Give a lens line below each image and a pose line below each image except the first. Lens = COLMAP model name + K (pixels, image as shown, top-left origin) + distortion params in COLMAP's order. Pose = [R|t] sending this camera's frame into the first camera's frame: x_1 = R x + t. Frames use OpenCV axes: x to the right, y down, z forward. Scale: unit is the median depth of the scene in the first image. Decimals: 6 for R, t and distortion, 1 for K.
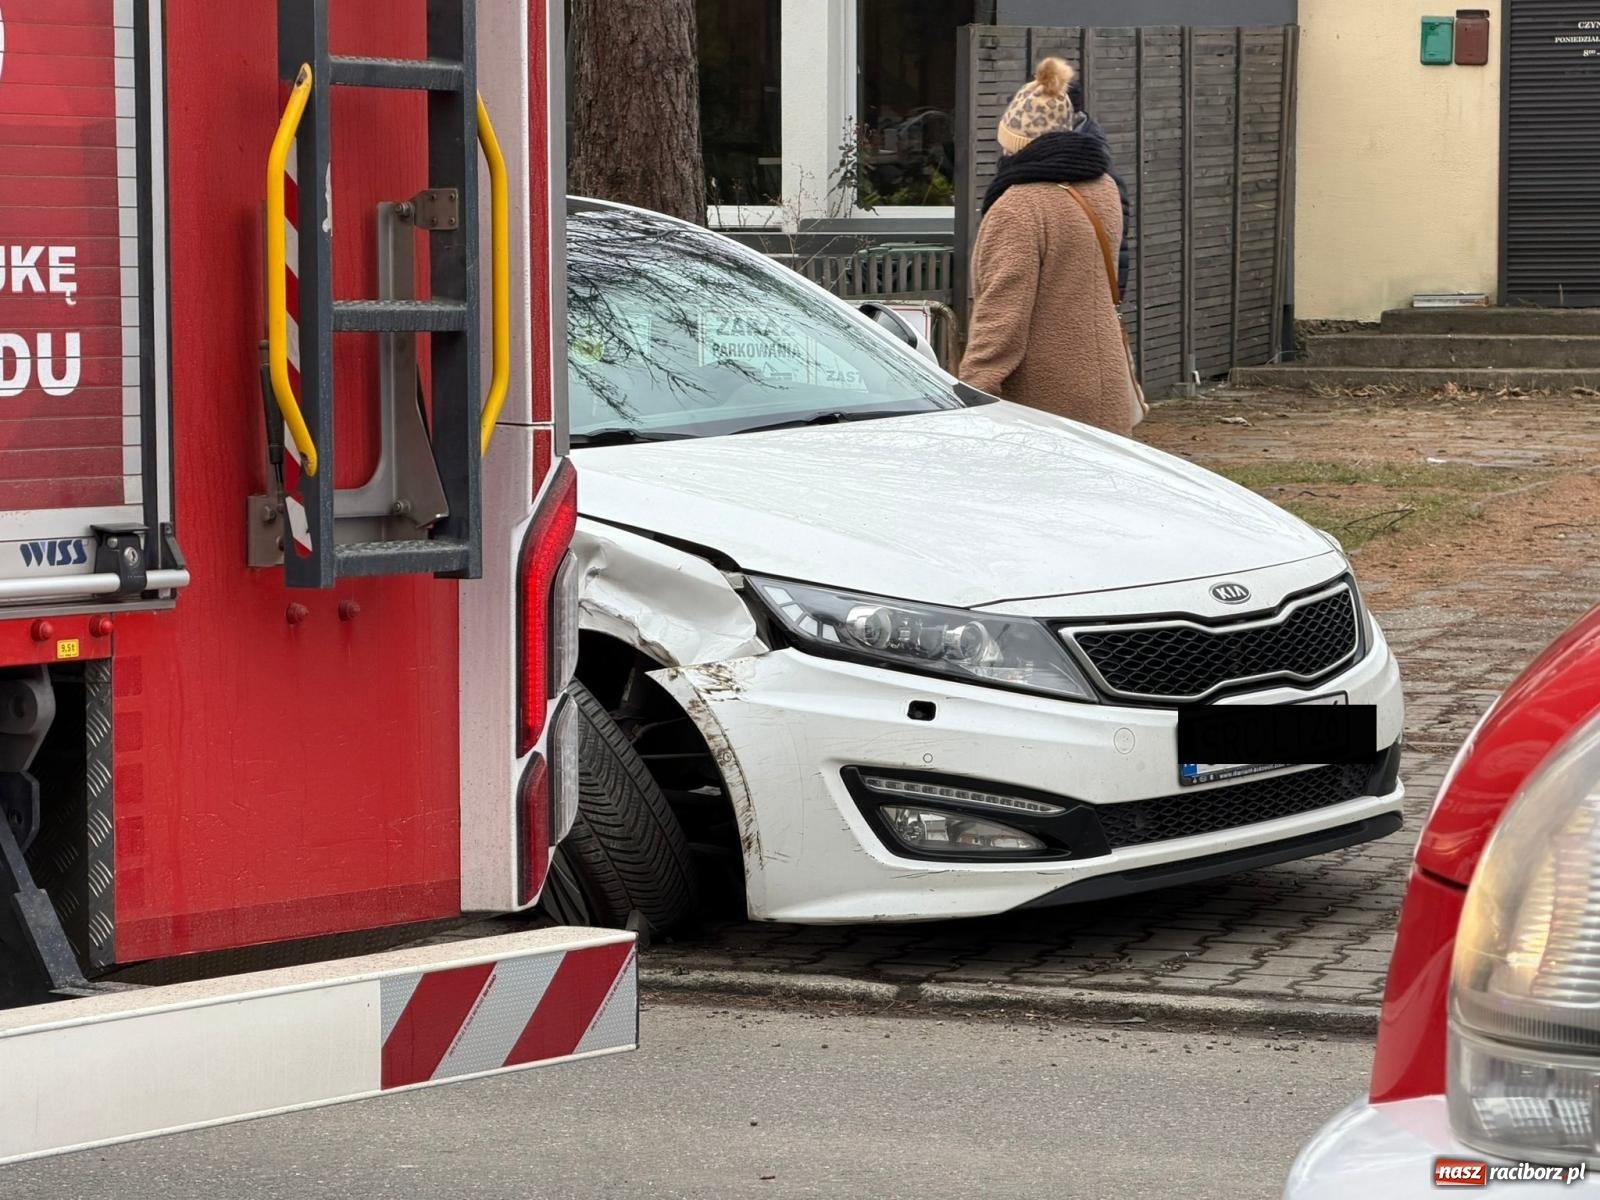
lens RADIAL K [[5977.0, 0, 800.3], [0, 5977.0, 591.4], [0, 0, 1]] dist [0.484920, -0.909714]
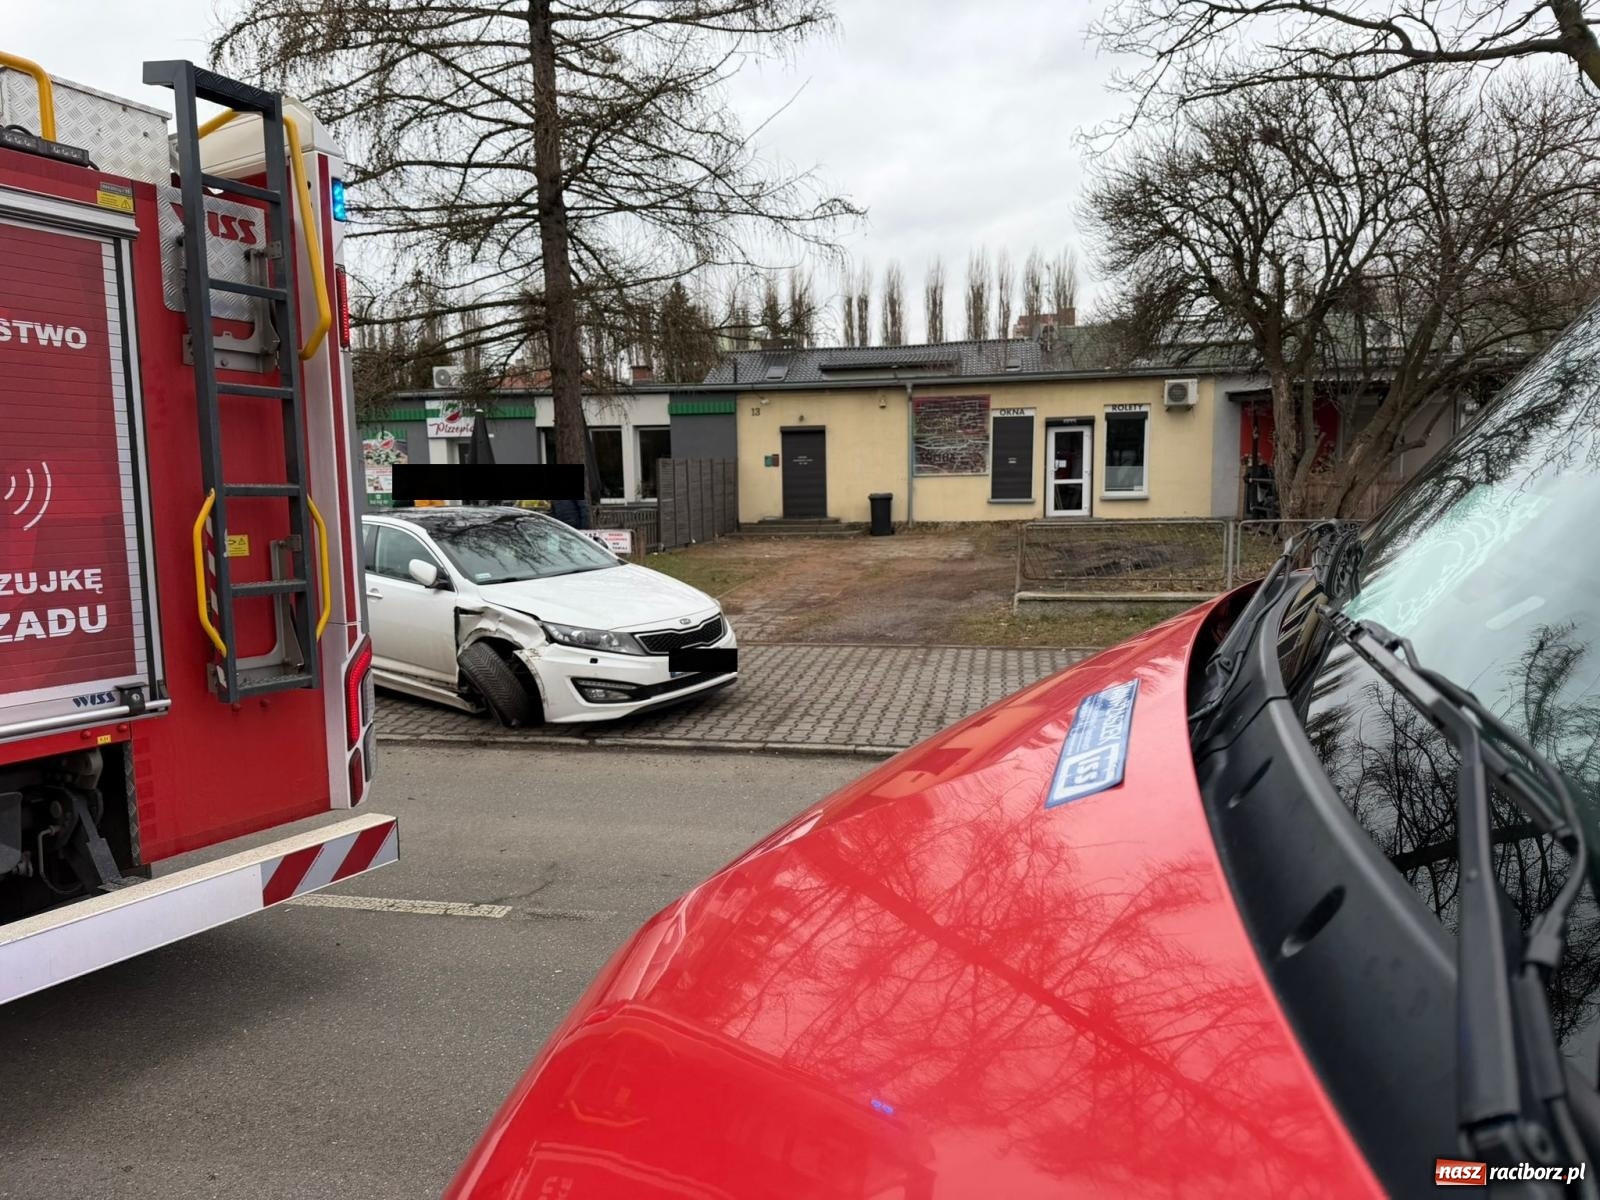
lens RADIAL K [[1085.3, 0, 800.0], [0, 1085.3, 600.0], [0, 0, 1]] dist [0.002908, -0.001804]
pose [[0.993000, -0.028510, 0.114624, 0.094934], [0.024167, 0.998943, 0.039098, -0.051442], [-0.115618, -0.036055, 0.992639, 0.512749]]
